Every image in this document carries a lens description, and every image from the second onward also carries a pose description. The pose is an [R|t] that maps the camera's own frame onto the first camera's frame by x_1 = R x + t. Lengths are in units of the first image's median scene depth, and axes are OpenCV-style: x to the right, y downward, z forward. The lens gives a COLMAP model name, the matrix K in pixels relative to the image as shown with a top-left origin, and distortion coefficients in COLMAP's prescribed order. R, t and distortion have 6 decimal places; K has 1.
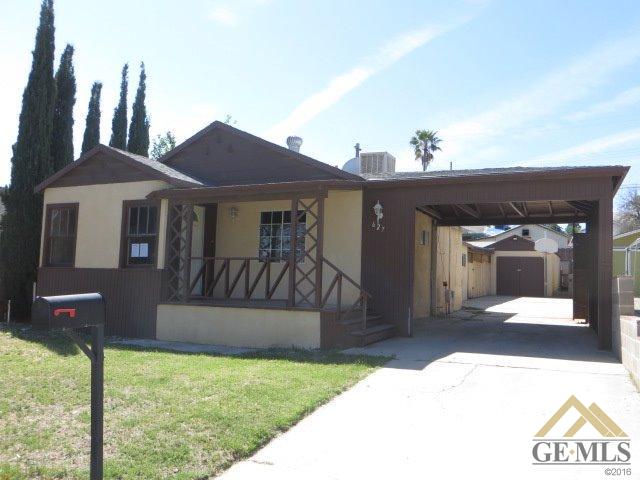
lens RADIAL K [[580.9, 0, 320.0], [0, 580.9, 240.0], [0, 0, 1]] dist [-0.005076, -0.007189]
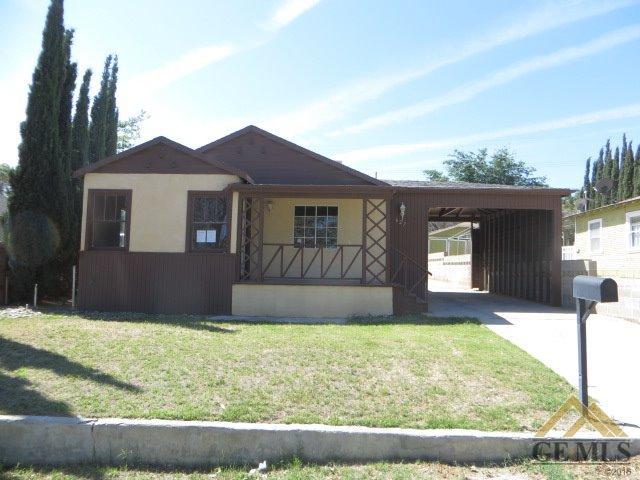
lens RADIAL K [[486.1, 0, 325.3], [0, 486.1, 238.8], [0, 0, 1]] dist [-0.008533, 0.009136]
pose [[0.912928, 0.015516, 0.407825, -0.440513], [-0.025881, 0.999467, 0.019912, -0.001915], [-0.407298, -0.028733, 0.912843, 0.051206]]
